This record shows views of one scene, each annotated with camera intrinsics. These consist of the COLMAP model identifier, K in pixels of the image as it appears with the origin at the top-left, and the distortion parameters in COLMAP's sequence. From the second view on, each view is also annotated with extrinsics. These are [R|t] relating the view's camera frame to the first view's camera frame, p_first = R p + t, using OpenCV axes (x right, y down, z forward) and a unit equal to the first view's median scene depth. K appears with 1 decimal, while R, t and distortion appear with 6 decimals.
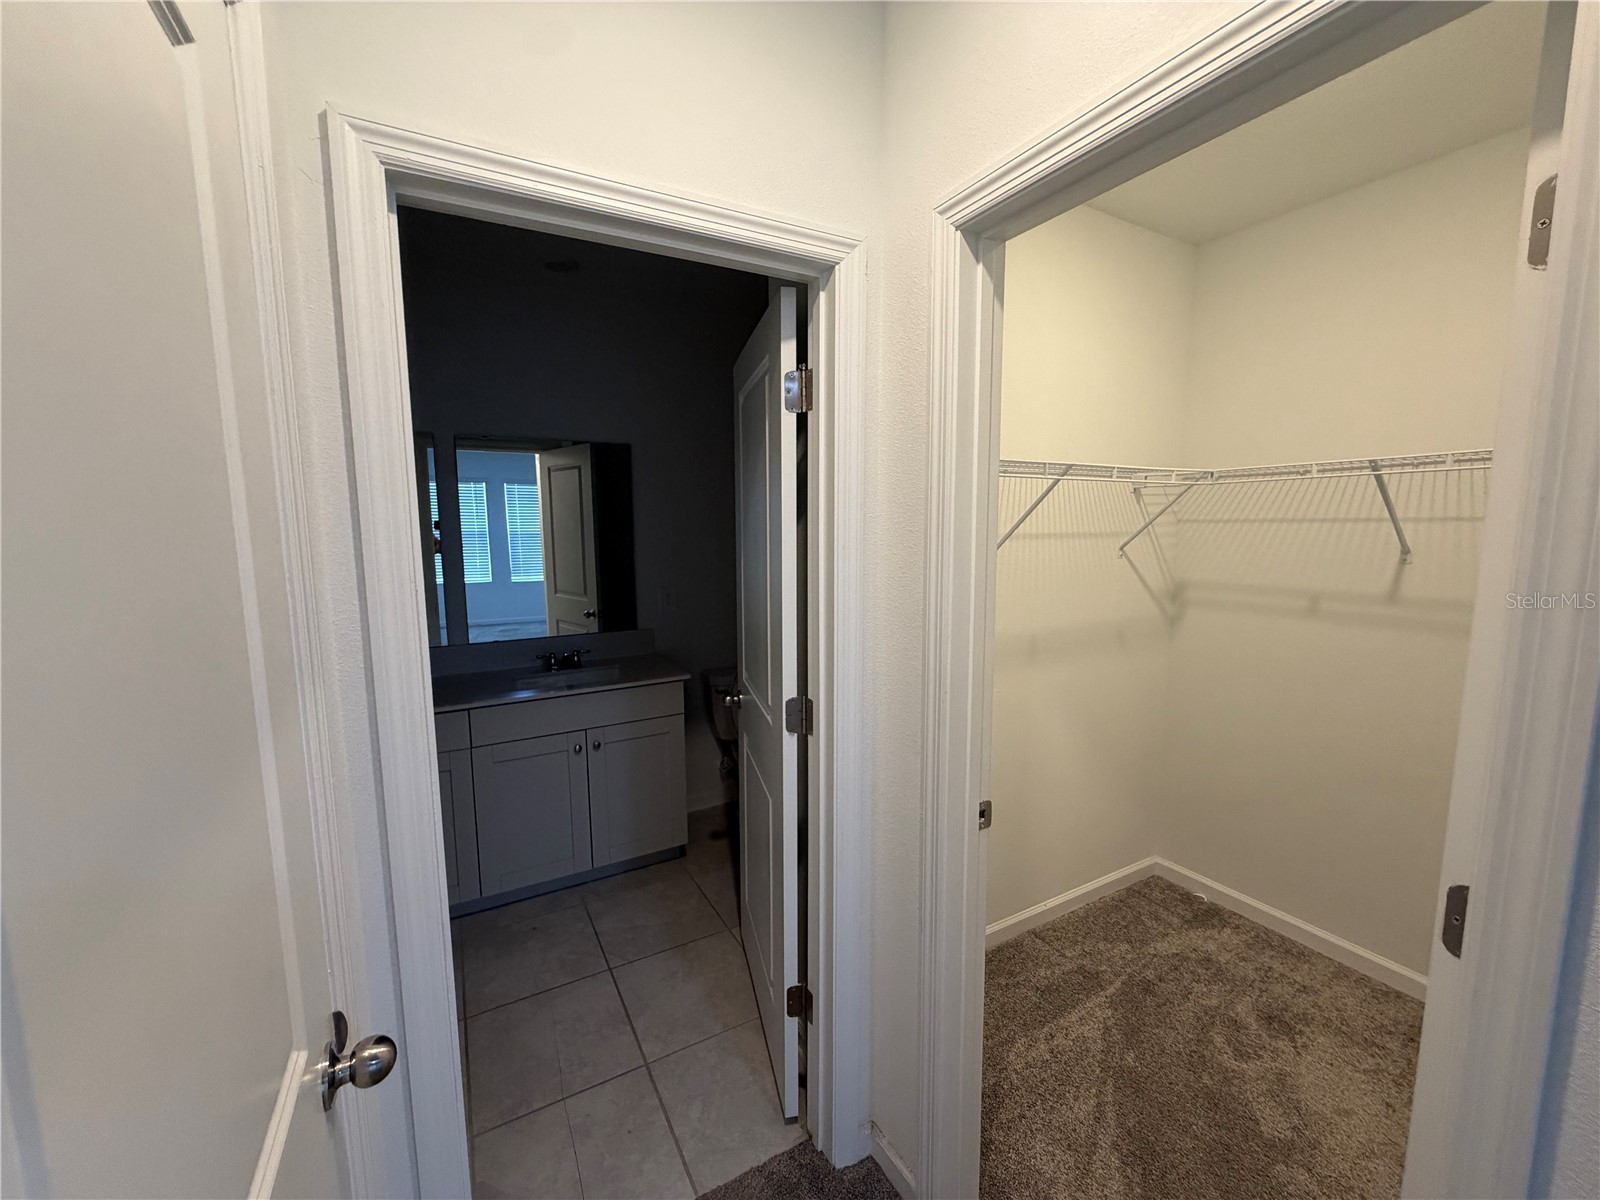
lens RADIAL K [[642.9, 0, 791.9], [0, 642.9, 599.1], [0, 0, 1]] dist [0.007432, -0.002671]
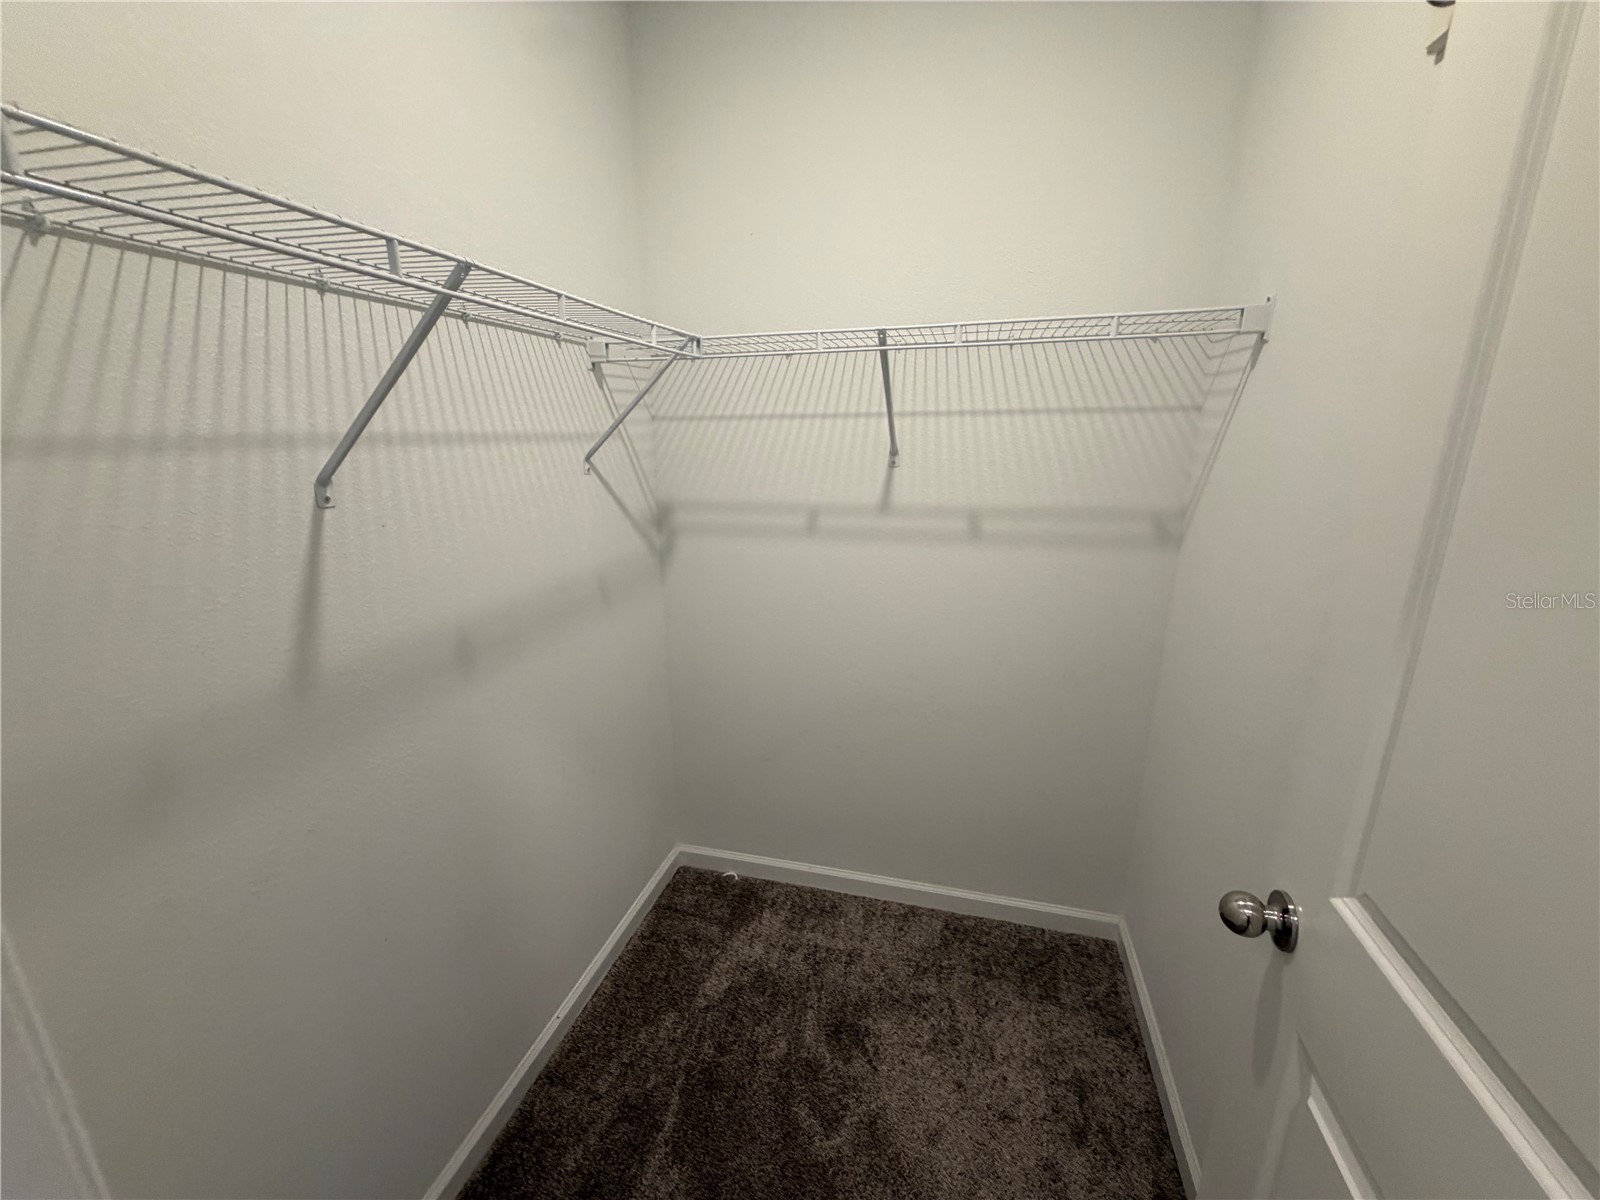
lens RADIAL K [[642.9, 0, 791.9], [0, 642.9, 599.1], [0, 0, 1]] dist [0.007432, -0.002671]
pose [[0.700319, -0.182613, 0.690077, 0.232152], [0.089410, 0.981551, 0.169008, -0.040013], [-0.708209, -0.056660, 0.703726, 0.495343]]
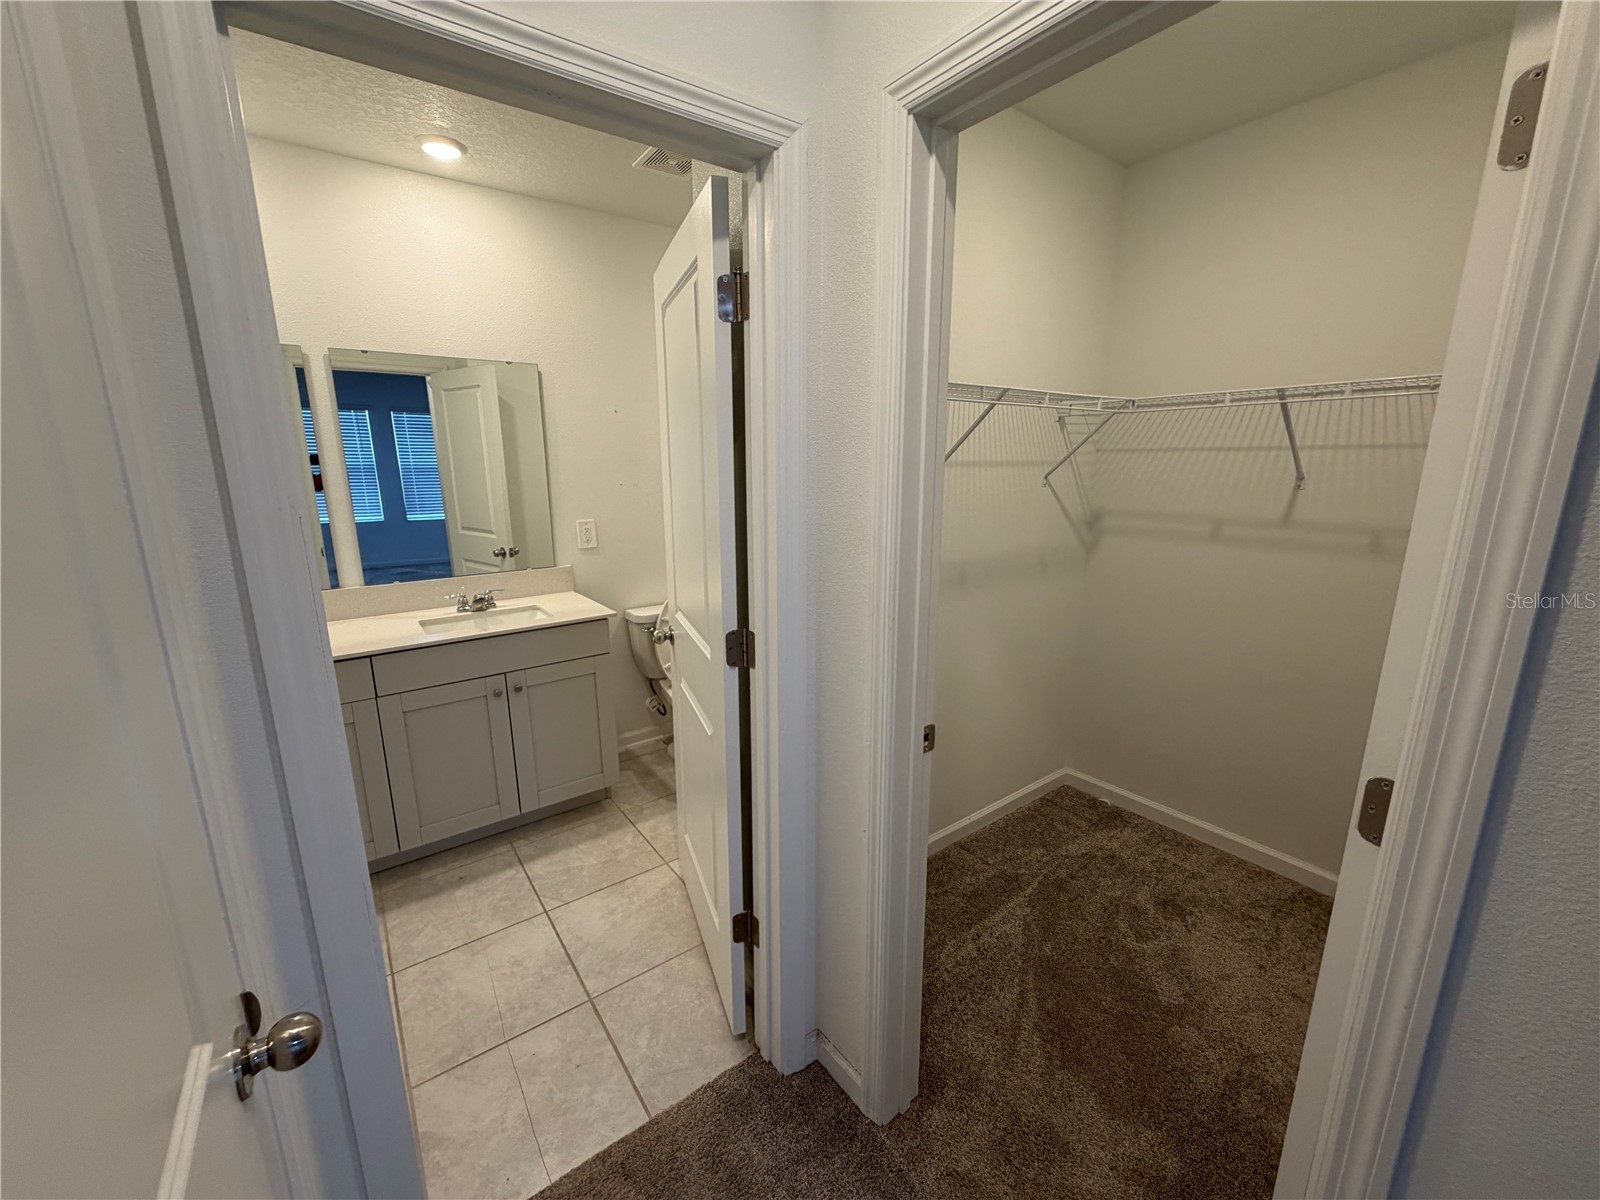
lens RADIAL K [[642.9, 0, 791.9], [0, 642.9, 599.1], [0, 0, 1]] dist [0.007432, -0.002671]
pose [[0.992043, -0.025587, 0.123269, -0.022017], [0.013494, 0.995099, 0.097955, 0.010063], [-0.125171, -0.095512, 0.987527, 0.032530]]
